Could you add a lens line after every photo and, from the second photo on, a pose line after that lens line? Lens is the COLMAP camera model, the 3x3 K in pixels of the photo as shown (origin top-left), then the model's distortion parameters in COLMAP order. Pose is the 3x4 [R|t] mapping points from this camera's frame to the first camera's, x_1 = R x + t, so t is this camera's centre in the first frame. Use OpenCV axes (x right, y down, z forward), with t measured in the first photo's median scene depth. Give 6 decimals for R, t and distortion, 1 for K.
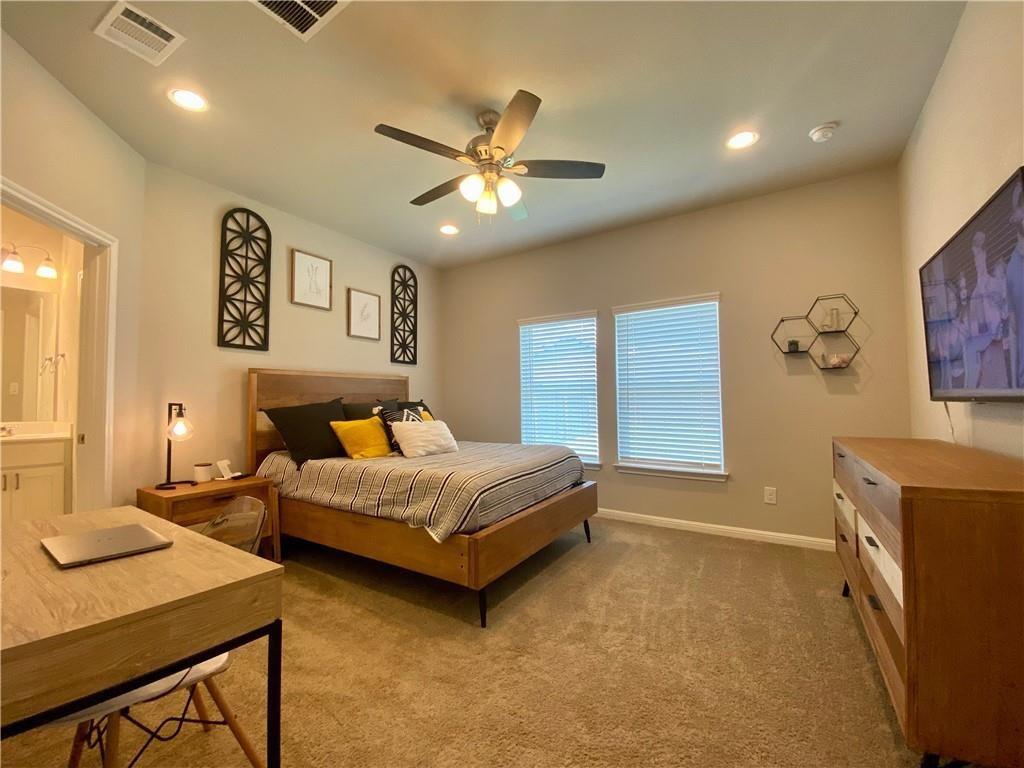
lens RADIAL K [[408.5, 0, 511.8], [0, 408.5, 384.5], [0, 0, 1]] dist [0.017382, -0.017373]
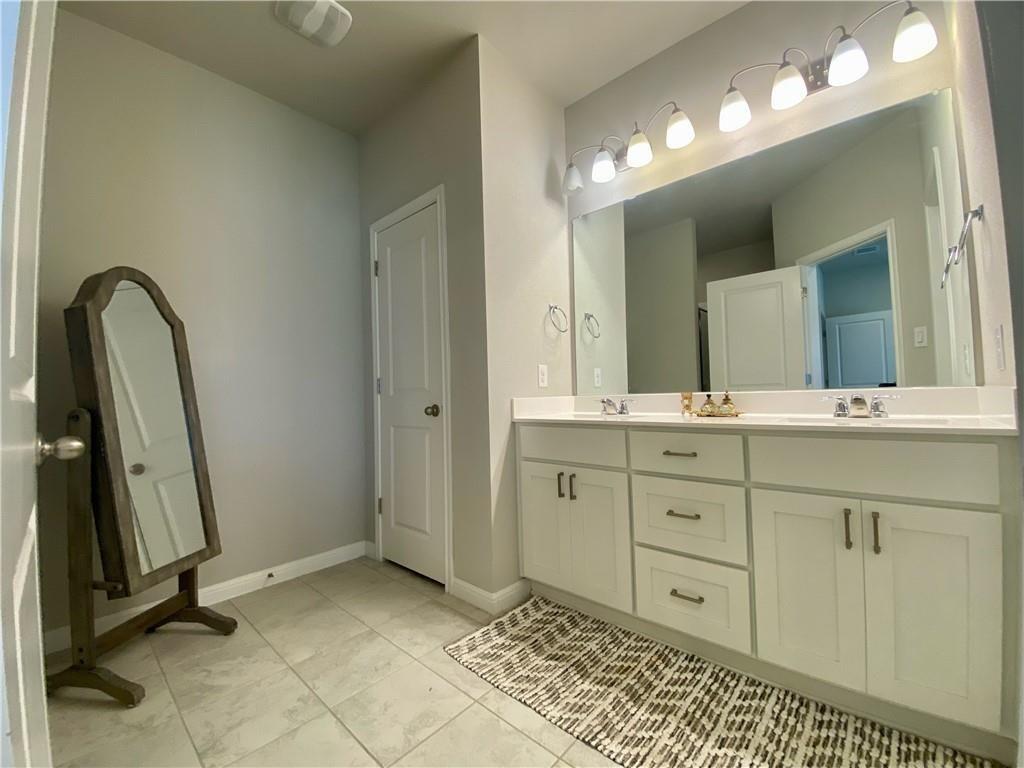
lens RADIAL K [[408.0, 0, 515.6], [0, 408.0, 385.2], [0, 0, 1]] dist [0.026655, -0.022984]
pose [[-0.171060, -0.013785, -0.985164, -0.828278], [0.066760, 0.997442, -0.025549, 0.088915], [0.982996, -0.070140, -0.169702, 0.786203]]
